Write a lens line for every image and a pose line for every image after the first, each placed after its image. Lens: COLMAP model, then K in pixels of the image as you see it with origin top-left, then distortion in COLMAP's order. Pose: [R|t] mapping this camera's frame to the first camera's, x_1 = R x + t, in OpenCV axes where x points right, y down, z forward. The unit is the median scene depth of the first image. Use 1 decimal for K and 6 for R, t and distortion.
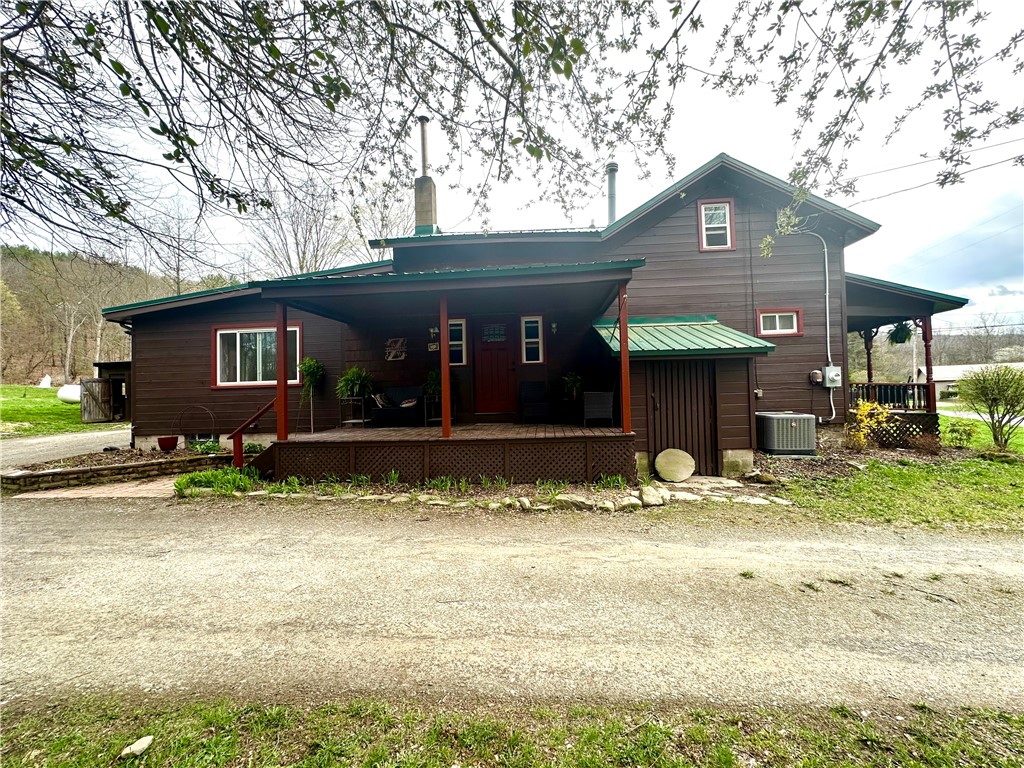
lens RADIAL K [[416.3, 0, 511.3], [0, 416.3, 386.9], [0, 0, 1]] dist [-0.000528, -0.000027]
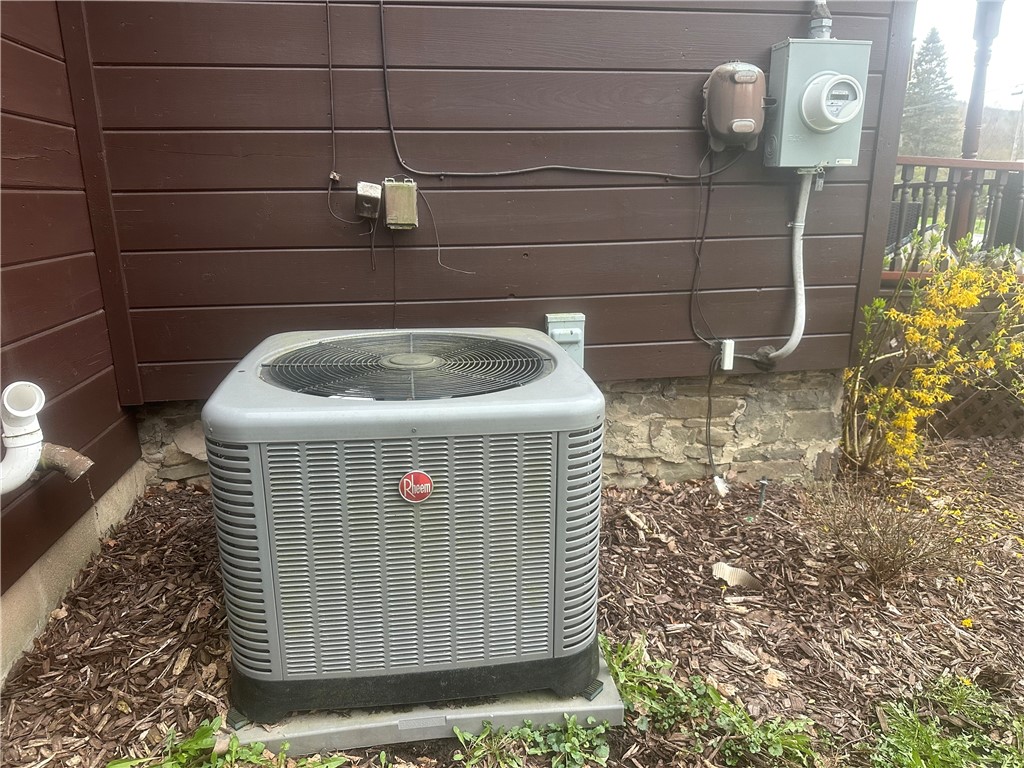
lens RADIAL K [[707.1, 0, 513.7], [0, 707.1, 383.7], [0, 0, 1]] dist [0.001189, 0.000260]
pose [[0.981612, -0.031637, 0.188245, 0.589391], [-0.019628, 0.964214, 0.264399, 0.011354], [-0.189873, -0.263232, 0.945863, 0.719167]]
